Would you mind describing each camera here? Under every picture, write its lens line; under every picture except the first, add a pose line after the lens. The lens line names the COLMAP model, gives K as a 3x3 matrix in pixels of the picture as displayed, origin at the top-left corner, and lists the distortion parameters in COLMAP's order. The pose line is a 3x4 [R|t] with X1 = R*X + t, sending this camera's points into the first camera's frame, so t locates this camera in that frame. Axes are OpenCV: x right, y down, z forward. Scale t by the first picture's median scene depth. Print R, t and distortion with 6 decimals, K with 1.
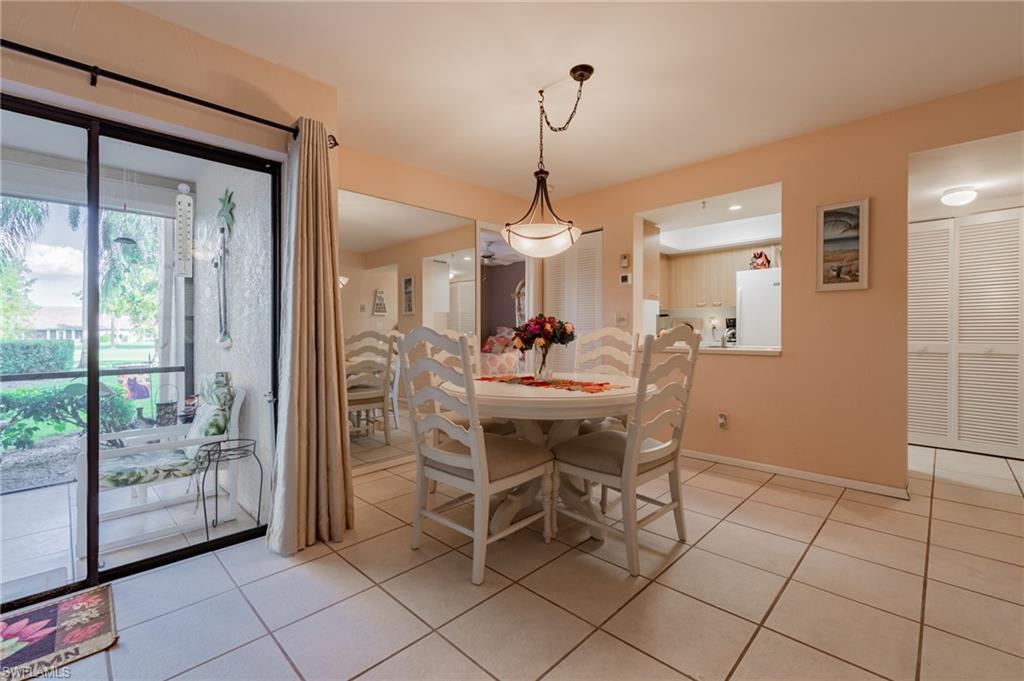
lens RADIAL K [[439.0, 0, 512.8], [0, 439.0, 328.3], [0, 0, 1]] dist [0.000585, 0.000136]
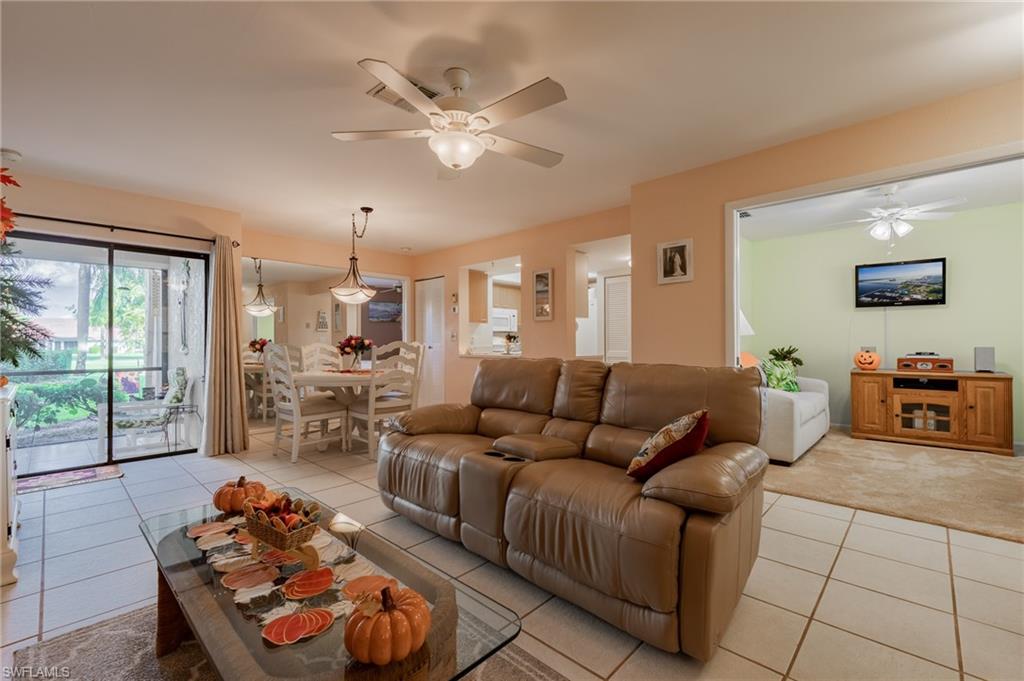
lens RADIAL K [[441.4, 0, 513.9], [0, 441.4, 339.0], [0, 0, 1]] dist [0.001940, 0.000121]
pose [[0.999920, 0.001515, 0.012577, 0.628883], [-0.001493, 0.999997, -0.001780, -0.011490], [-0.012580, 0.001761, 0.999919, -0.757129]]
